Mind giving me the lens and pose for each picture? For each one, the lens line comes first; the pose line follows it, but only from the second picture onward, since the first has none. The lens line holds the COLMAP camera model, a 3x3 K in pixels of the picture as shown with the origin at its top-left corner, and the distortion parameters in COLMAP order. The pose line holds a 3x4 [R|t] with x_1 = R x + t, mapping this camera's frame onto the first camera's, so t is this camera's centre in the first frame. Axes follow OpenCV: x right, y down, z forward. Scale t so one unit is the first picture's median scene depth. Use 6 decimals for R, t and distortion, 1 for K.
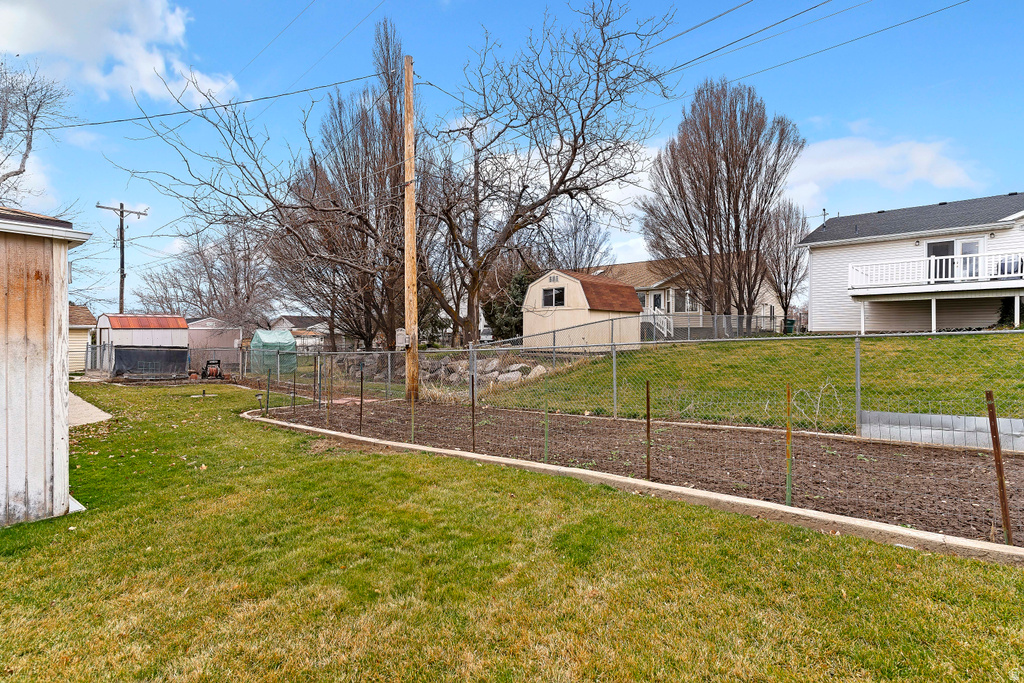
lens RADIAL K [[493.1, 0, 509.2], [0, 493.1, 337.0], [0, 0, 1]] dist [0.003511, -0.000675]
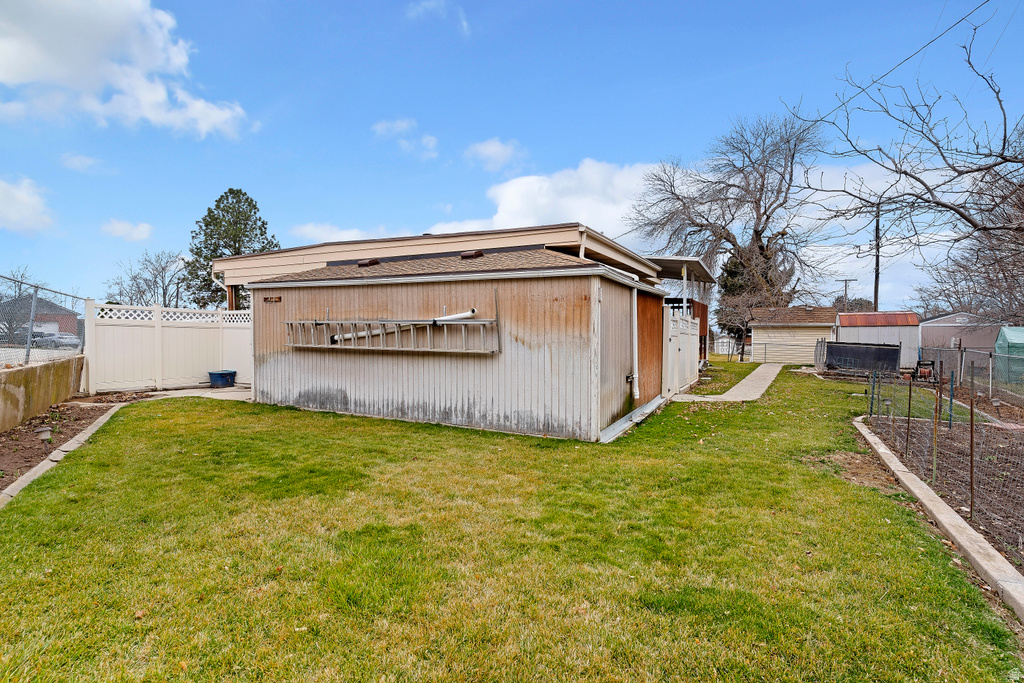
lens RADIAL K [[493.1, 0, 509.2], [0, 493.1, 340.8], [0, 0, 1]] dist [0.003511, -0.000675]
pose [[0.167960, 0.020457, -0.985582, 0.693290], [-0.006566, 0.999786, 0.019633, -0.008100], [0.985772, 0.003174, 0.168058, 0.460007]]
